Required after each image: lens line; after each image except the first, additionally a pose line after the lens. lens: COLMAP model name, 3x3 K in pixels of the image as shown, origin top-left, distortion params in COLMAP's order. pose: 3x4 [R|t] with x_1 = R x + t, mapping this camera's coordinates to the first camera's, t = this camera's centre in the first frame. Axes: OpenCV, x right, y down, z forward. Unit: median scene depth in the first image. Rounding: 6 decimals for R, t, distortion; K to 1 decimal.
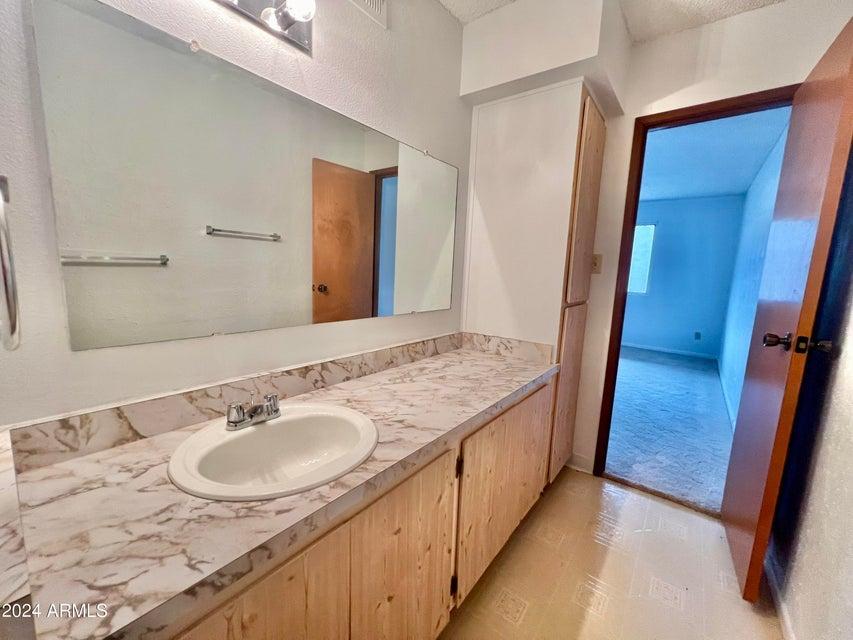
lens RADIAL K [[342.1, 0, 427.8], [0, 342.1, 319.5], [0, 0, 1]] dist [-0.007408, 0.000818]
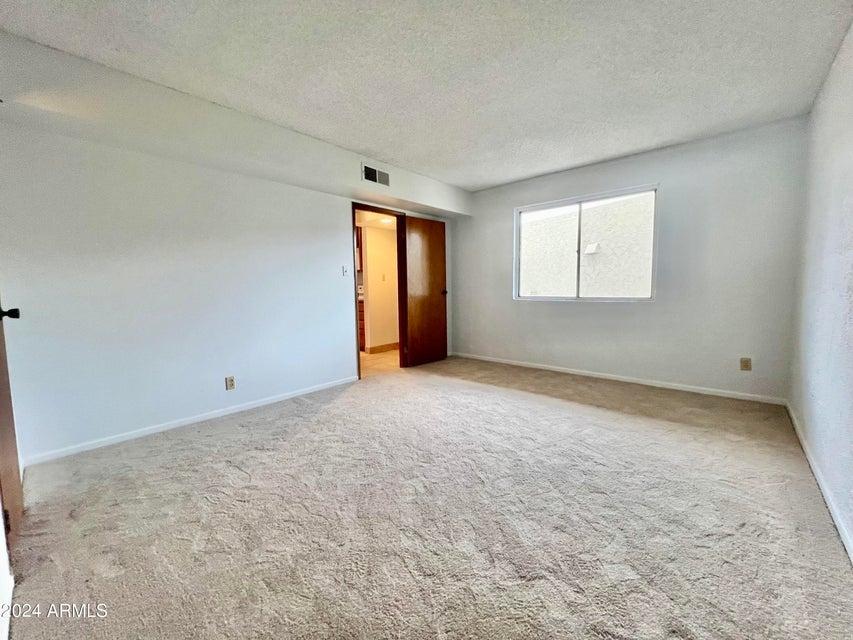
lens RADIAL K [[342.1, 0, 425.0], [0, 342.1, 317.3], [0, 0, 1]] dist [-0.007408, 0.000818]
pose [[0.996021, -0.056078, -0.069264, 0.322750], [0.051054, 0.996077, -0.072282, -0.019609], [0.073045, 0.068458, 0.994976, 0.417904]]
